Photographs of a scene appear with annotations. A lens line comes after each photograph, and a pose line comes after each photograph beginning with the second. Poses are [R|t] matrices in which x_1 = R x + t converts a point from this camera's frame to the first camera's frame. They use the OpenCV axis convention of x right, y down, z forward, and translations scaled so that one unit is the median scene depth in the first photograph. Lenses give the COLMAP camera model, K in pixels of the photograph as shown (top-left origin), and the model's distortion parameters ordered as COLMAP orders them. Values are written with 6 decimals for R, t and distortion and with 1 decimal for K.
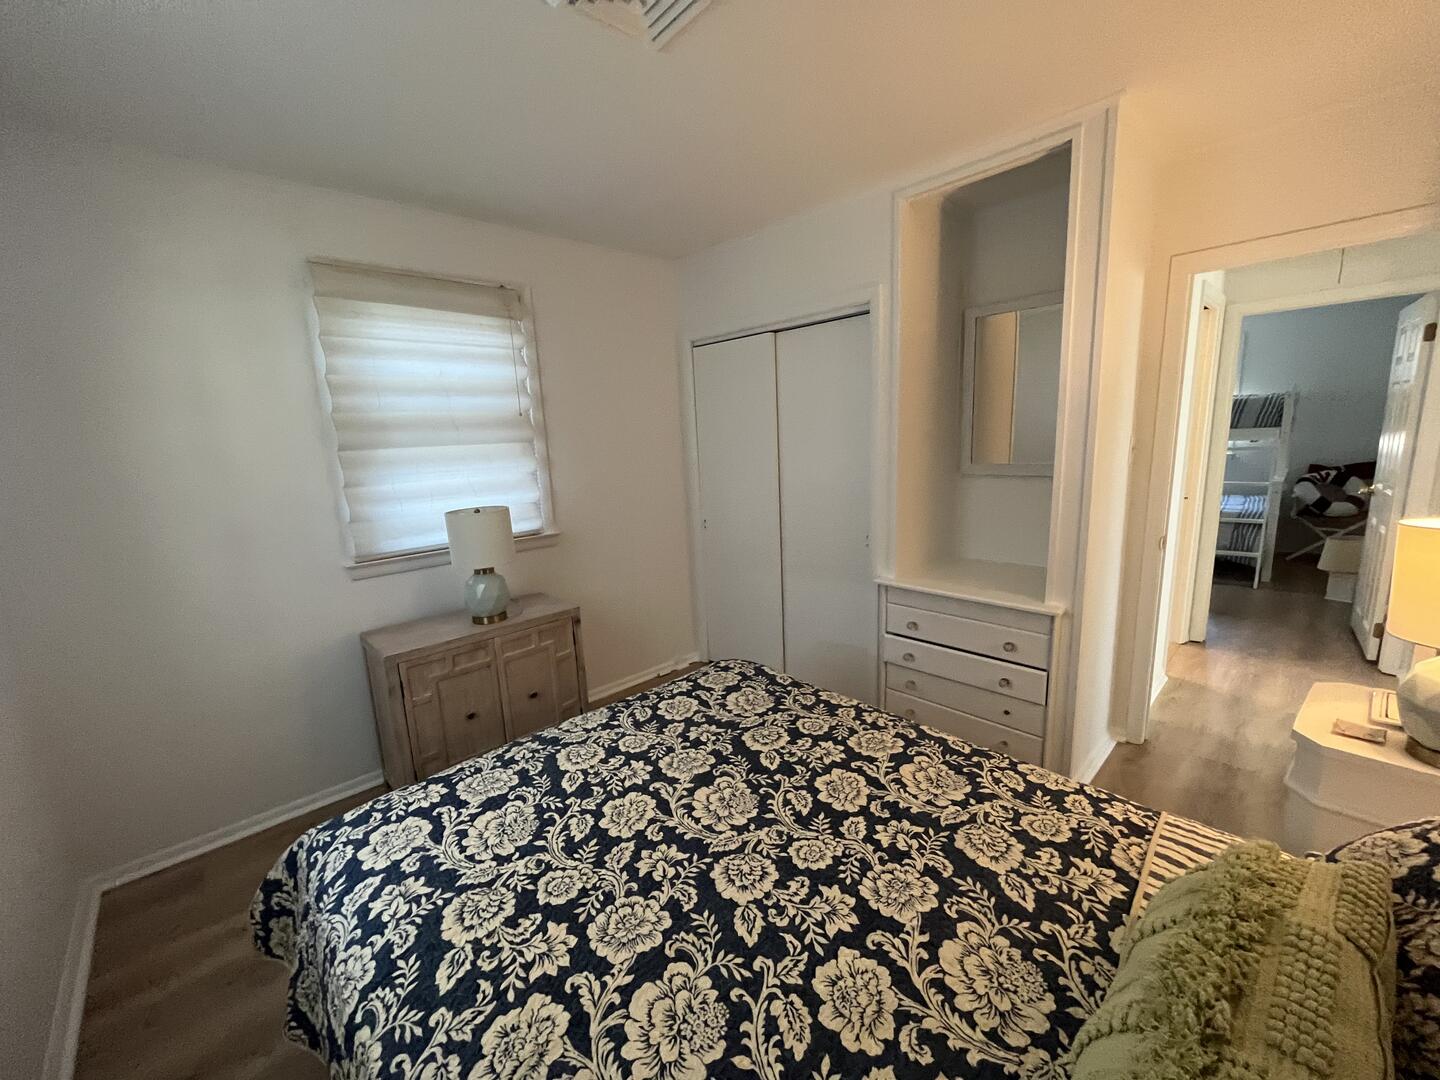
lens RADIAL K [[582.8, 0, 721.5], [0, 582.8, 541.6], [0, 0, 1]] dist [-0.001757, -0.000249]
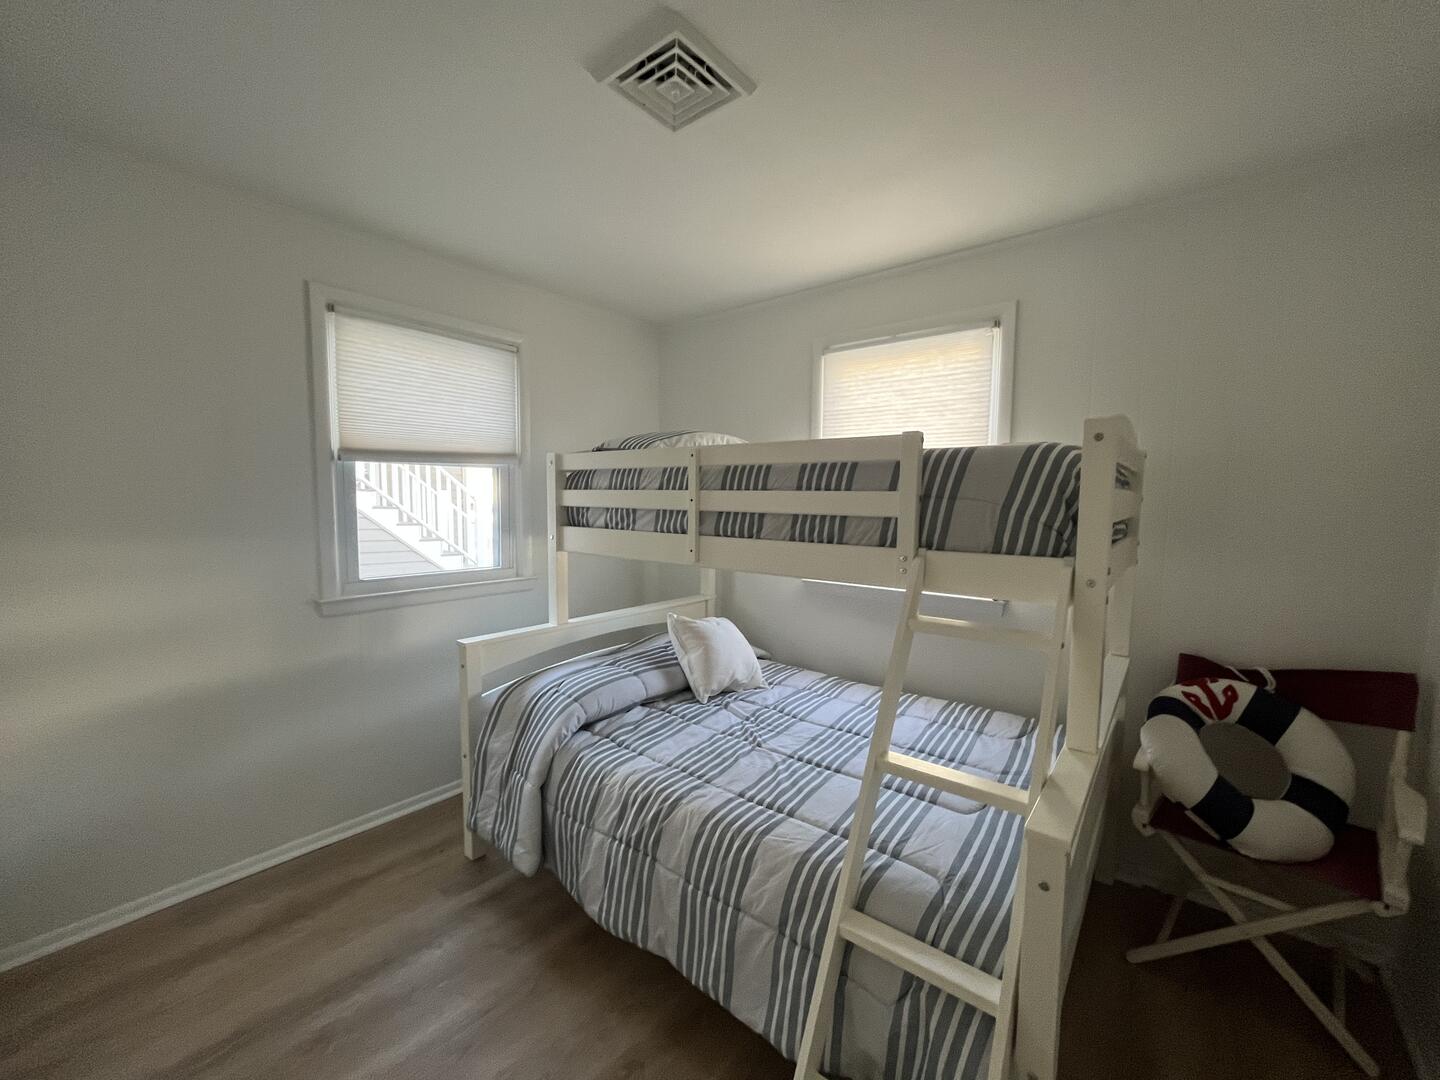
lens RADIAL K [[582.8, 0, 721.5], [0, 582.8, 541.6], [0, 0, 1]] dist [-0.001757, -0.000249]
pose [[0.994052, 0.045271, 0.099051, 0.719056], [-0.033712, 0.992746, -0.115407, -0.157038], [-0.103557, 0.111381, 0.988368, 0.694140]]
